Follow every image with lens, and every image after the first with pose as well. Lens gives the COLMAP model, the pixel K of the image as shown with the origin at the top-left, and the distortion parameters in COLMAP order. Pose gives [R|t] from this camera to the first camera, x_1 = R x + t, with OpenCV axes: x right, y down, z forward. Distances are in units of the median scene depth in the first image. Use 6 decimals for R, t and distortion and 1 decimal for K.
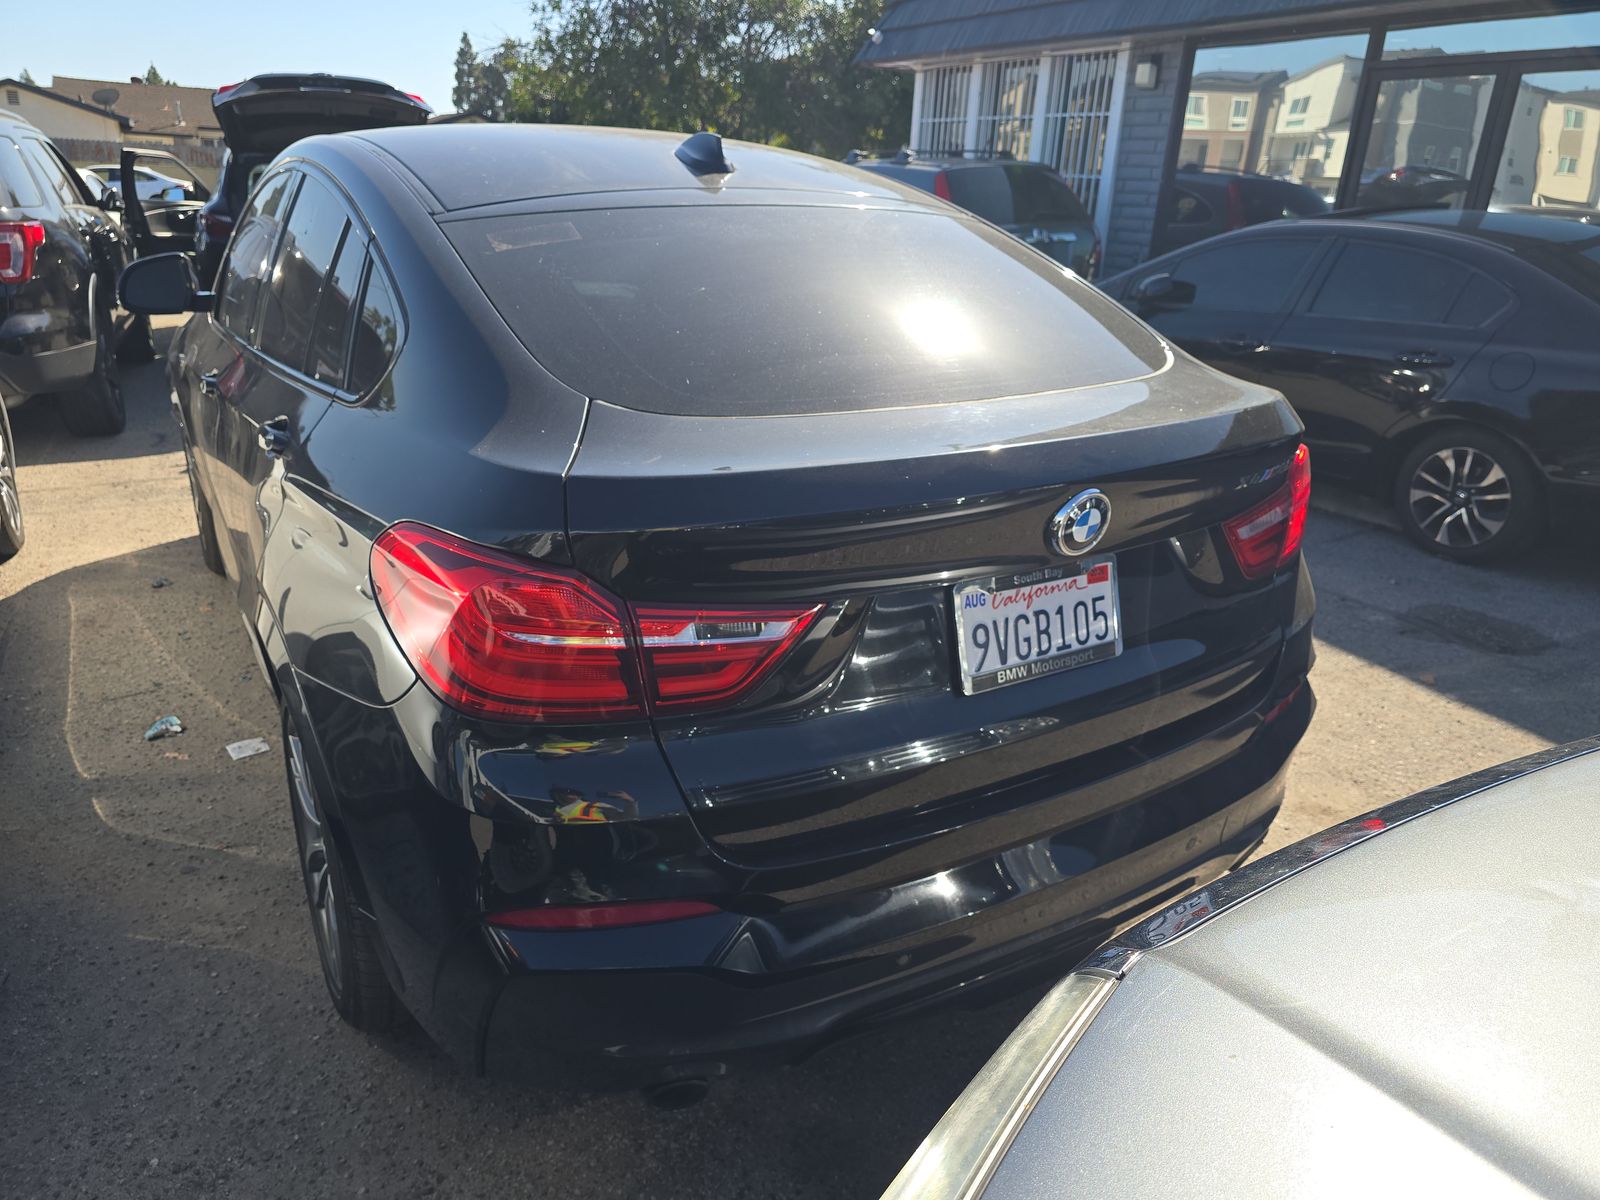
lens RADIAL K [[1075.8, 0, 800.0], [0, 1075.8, 600.0], [0, 0, 1]] dist [0.032581, -0.032493]
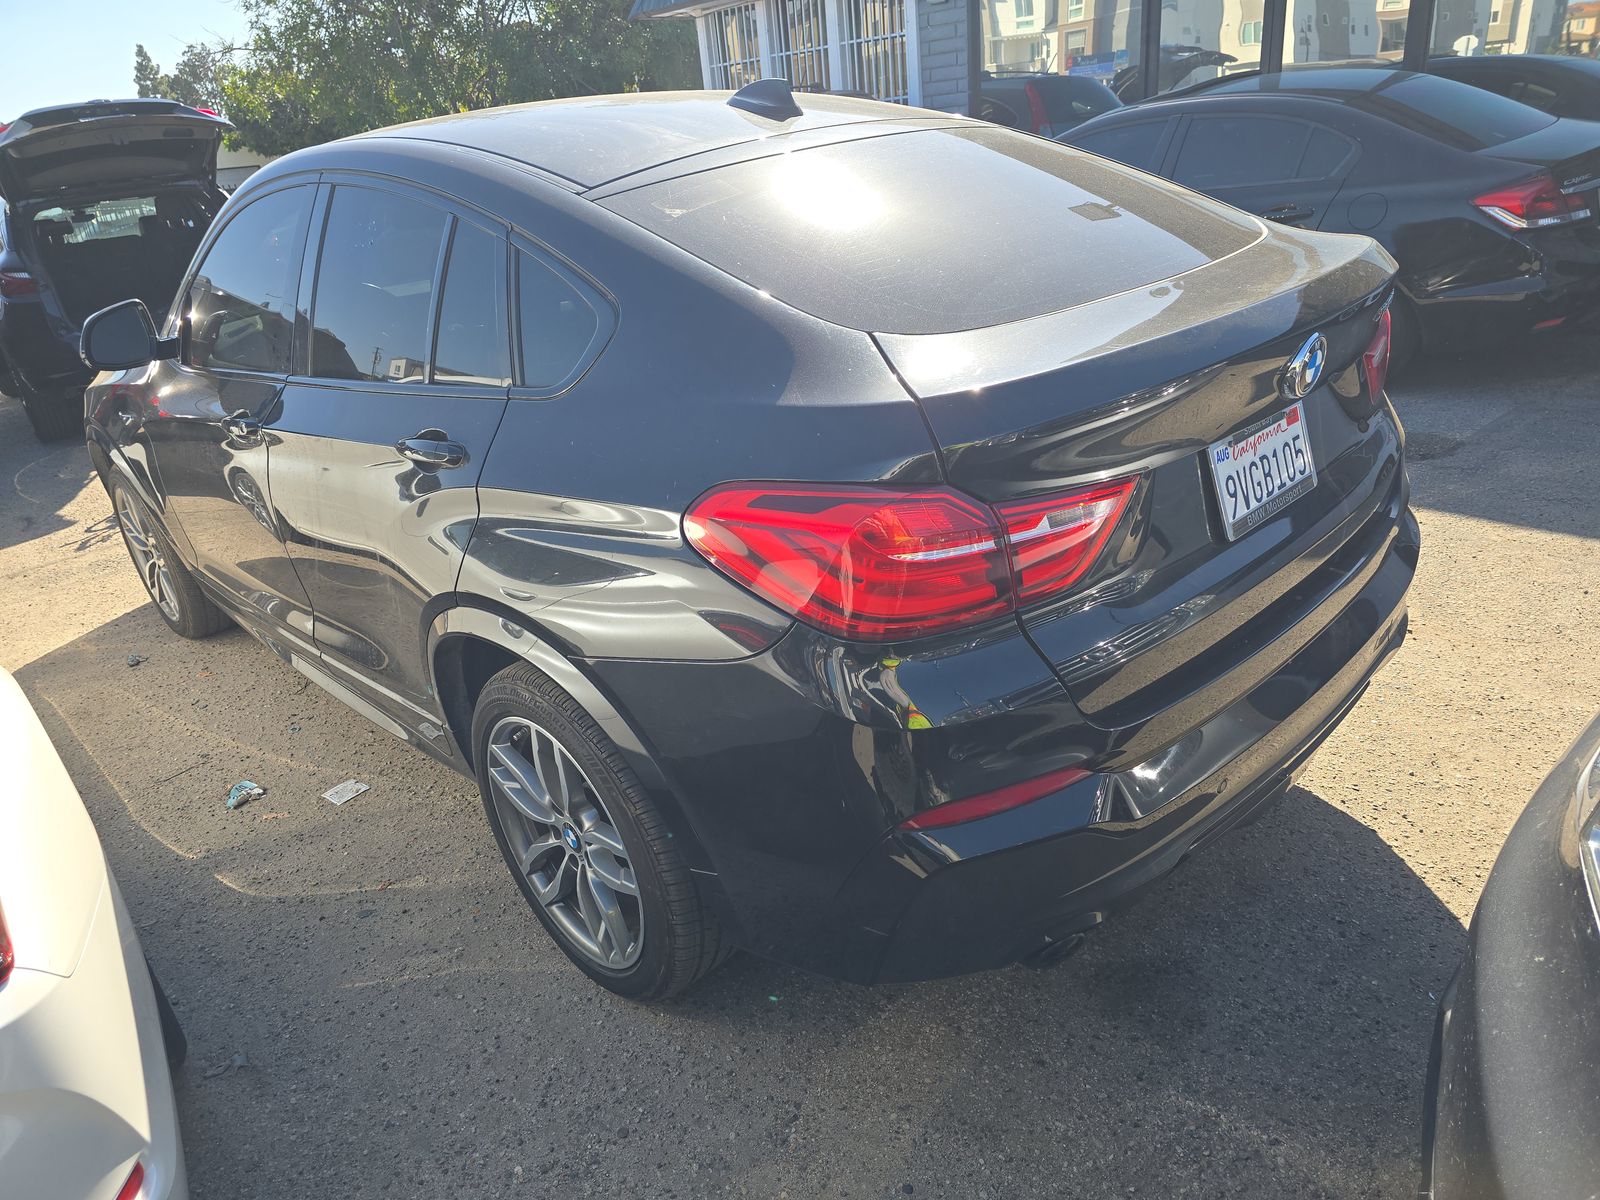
lens RADIAL K [[1065.2, 0, 800.0], [0, 1065.2, 600.0], [0, 0, 1]] dist [0.051154, -0.045942]
pose [[0.967559, -0.208751, 0.142310, -0.300627], [0.202957, 0.977684, 0.054248, -0.001450], [-0.150459, -0.023605, 0.988334, -0.015996]]
